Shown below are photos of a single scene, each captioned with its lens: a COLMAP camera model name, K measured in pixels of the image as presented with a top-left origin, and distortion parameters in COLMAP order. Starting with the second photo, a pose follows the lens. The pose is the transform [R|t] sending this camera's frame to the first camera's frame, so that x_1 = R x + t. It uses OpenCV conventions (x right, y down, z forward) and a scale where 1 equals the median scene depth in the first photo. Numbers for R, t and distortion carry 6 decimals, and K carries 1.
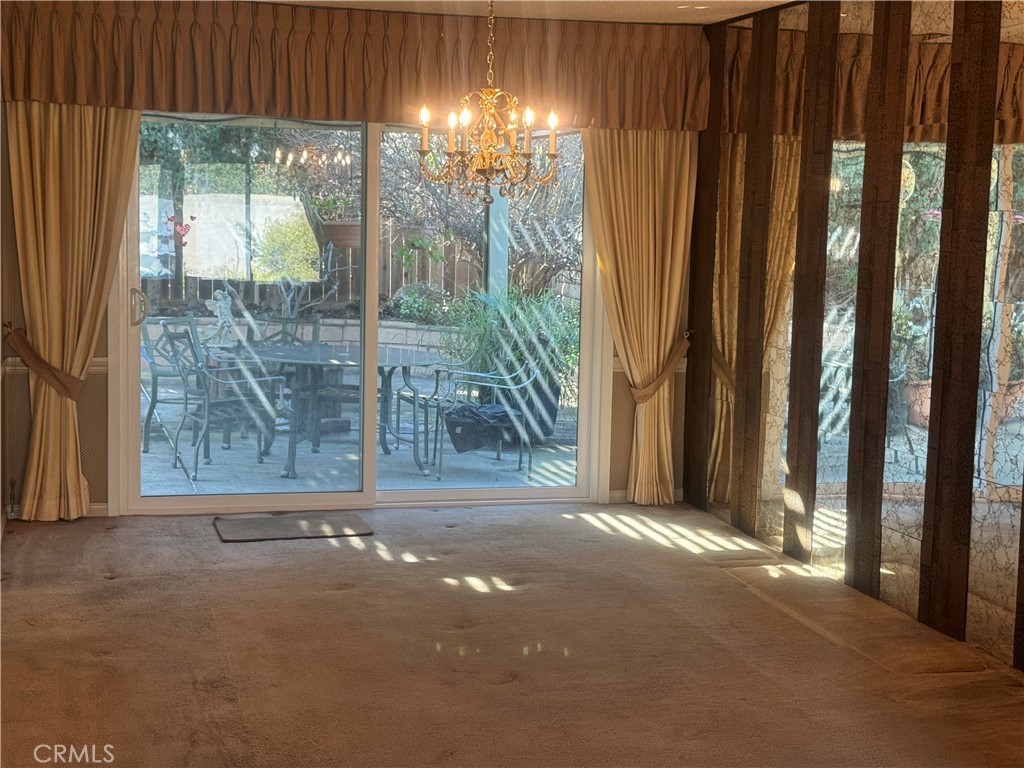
lens RADIAL K [[1547.9, 0, 511.9], [0, 1547.9, 385.2], [0, 0, 1]] dist [0.080551, 0.000000]
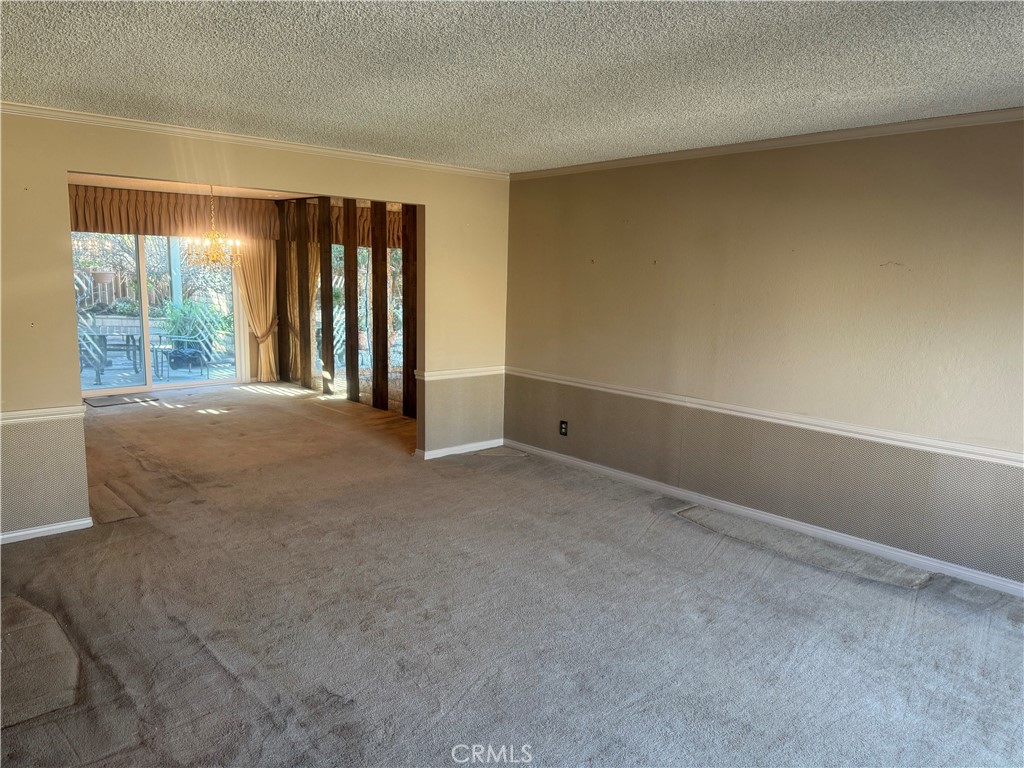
lens RADIAL K [[726.8, 0, 536.3], [0, 726.8, 397.6], [0, 0, 1]] dist [0.011868, -0.031983]
pose [[0.872517, -0.084375, 0.481244, -0.123726], [0.044707, 0.994631, 0.093330, 0.008606], [-0.486535, -0.059917, 0.871604, -0.345627]]
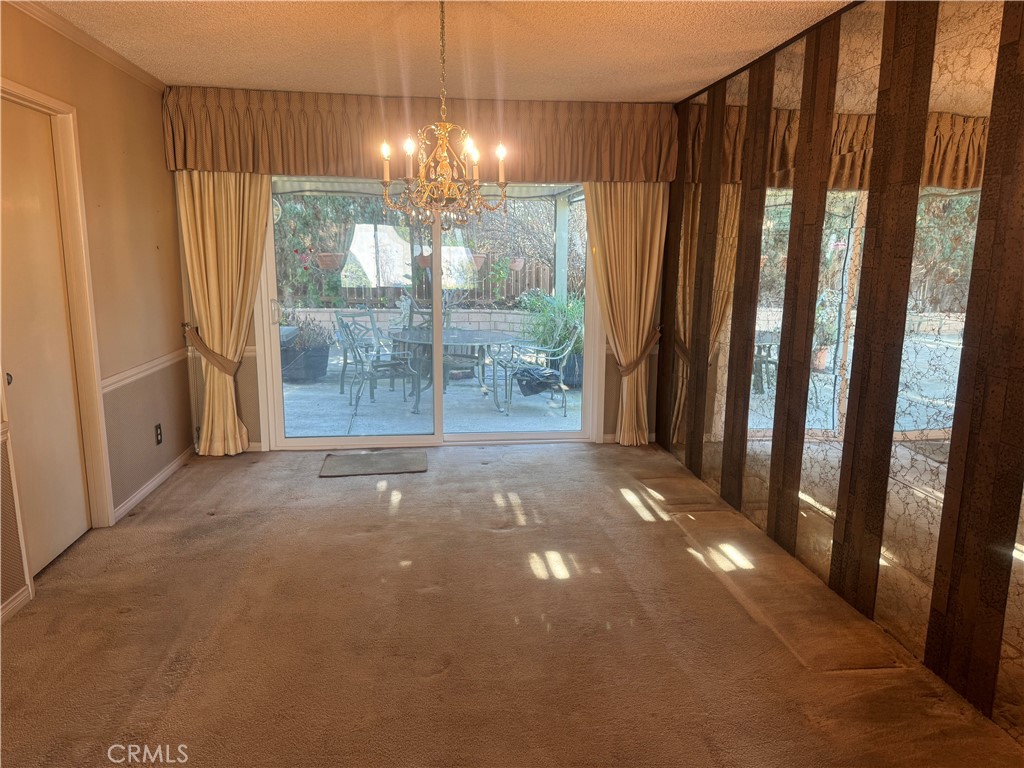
lens RADIAL K [[726.8, 0, 510.2], [0, 726.8, 390.7], [0, 0, 1]] dist [0.011868, -0.031983]
pose [[0.990308, 0.011697, -0.138393, 0.078826], [-0.000856, 0.996942, 0.078138, -0.030387], [0.138884, -0.077263, 0.987290, 0.354027]]
